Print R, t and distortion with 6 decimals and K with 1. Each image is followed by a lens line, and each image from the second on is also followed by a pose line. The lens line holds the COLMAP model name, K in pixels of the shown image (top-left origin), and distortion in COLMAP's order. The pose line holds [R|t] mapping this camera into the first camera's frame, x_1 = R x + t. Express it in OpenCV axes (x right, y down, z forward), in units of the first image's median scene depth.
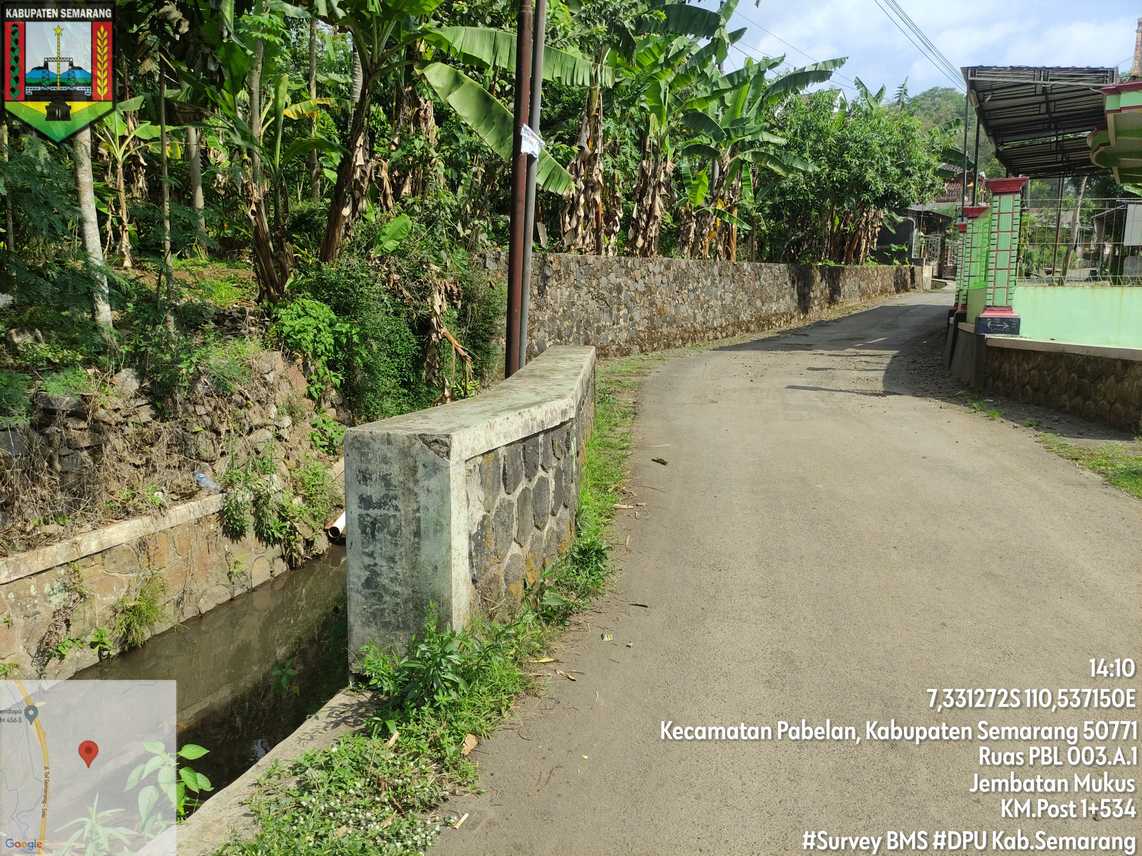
lens RADIAL K [[840.9, 0, 568.2], [0, 840.9, 430.9], [0, 0, 1]] dist [0.059051, -0.062141]
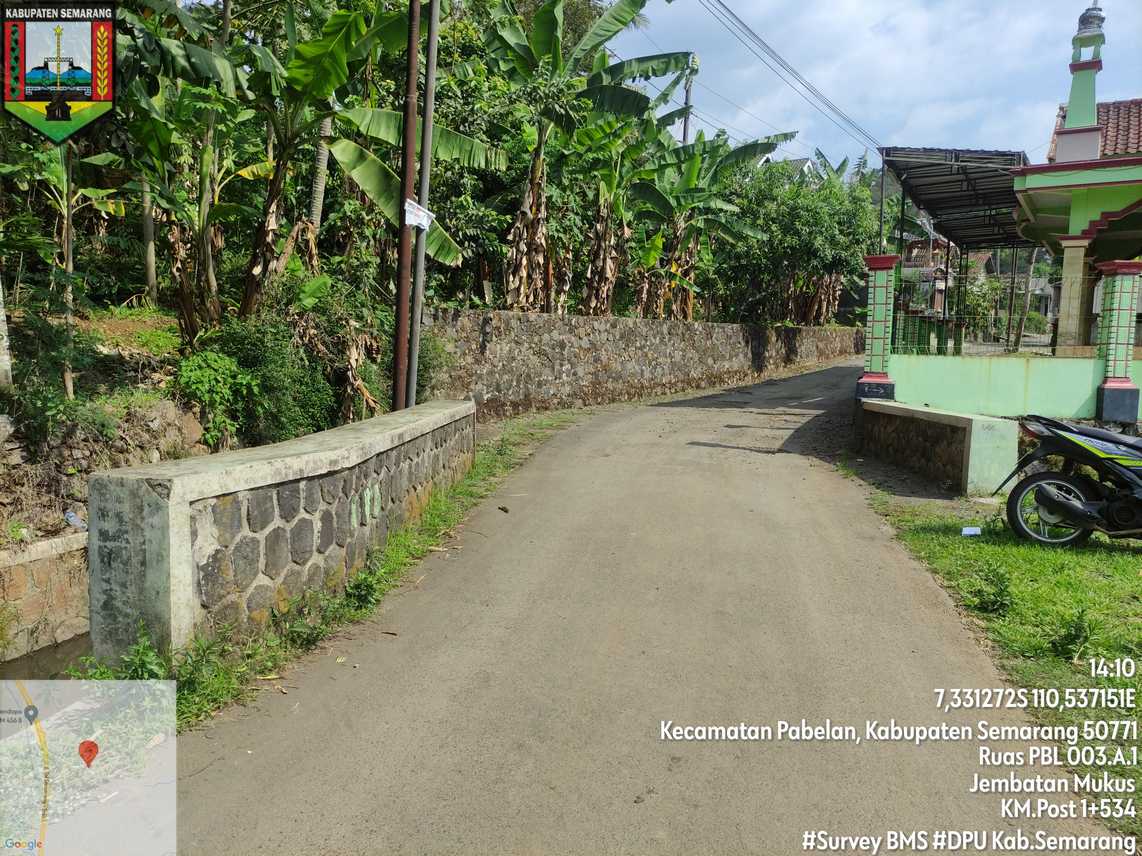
lens RADIAL K [[840.9, 0, 568.2], [0, 840.9, 427.4], [0, 0, 1]] dist [0.059051, -0.062141]
pose [[0.999716, 0.021516, 0.010262, 0.069309], [-0.020810, 0.997697, -0.064554, -0.000496], [-0.011627, 0.064322, 0.997861, -0.035688]]
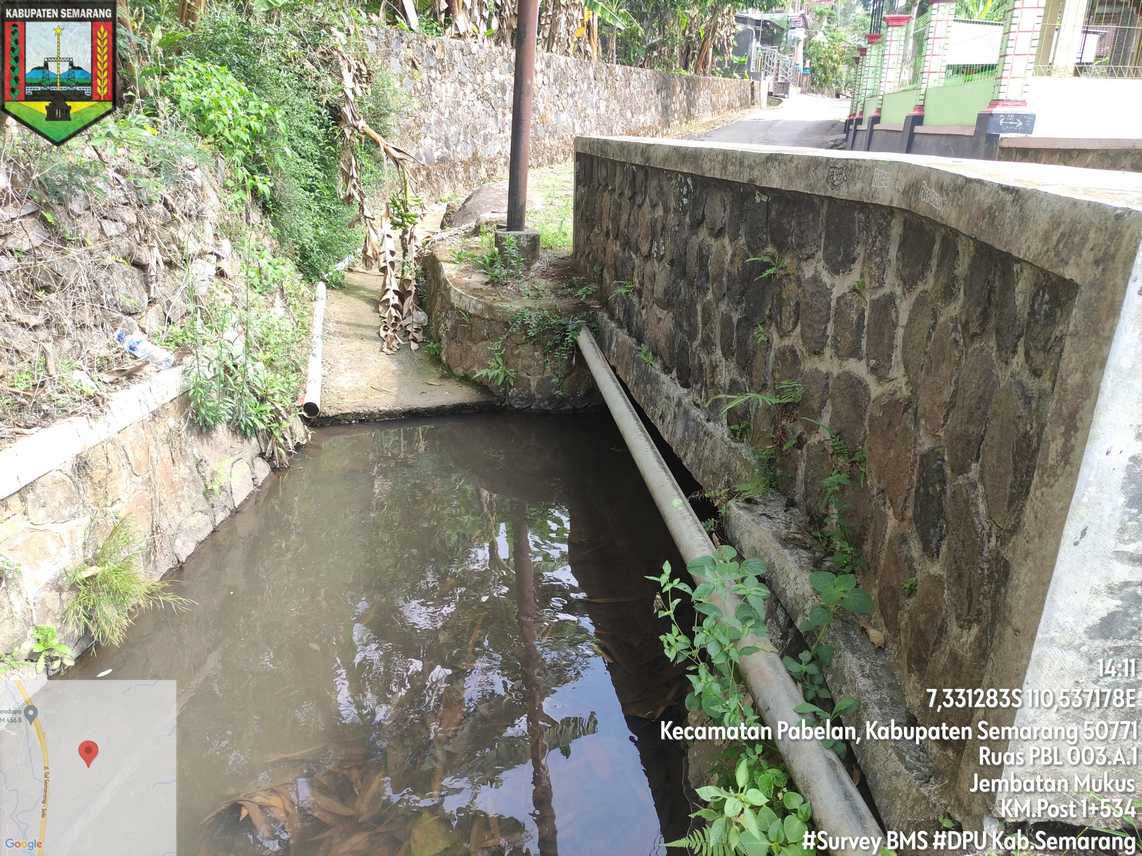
lens RADIAL K [[840.9, 0, 569.8], [0, 840.9, 428.2], [0, 0, 1]] dist [0.059051, -0.062141]
pose [[0.972893, -0.068691, 0.220817, -0.100257], [0.024888, 0.980422, 0.195331, 0.001631], [-0.229911, -0.184540, 0.955555, 0.126322]]
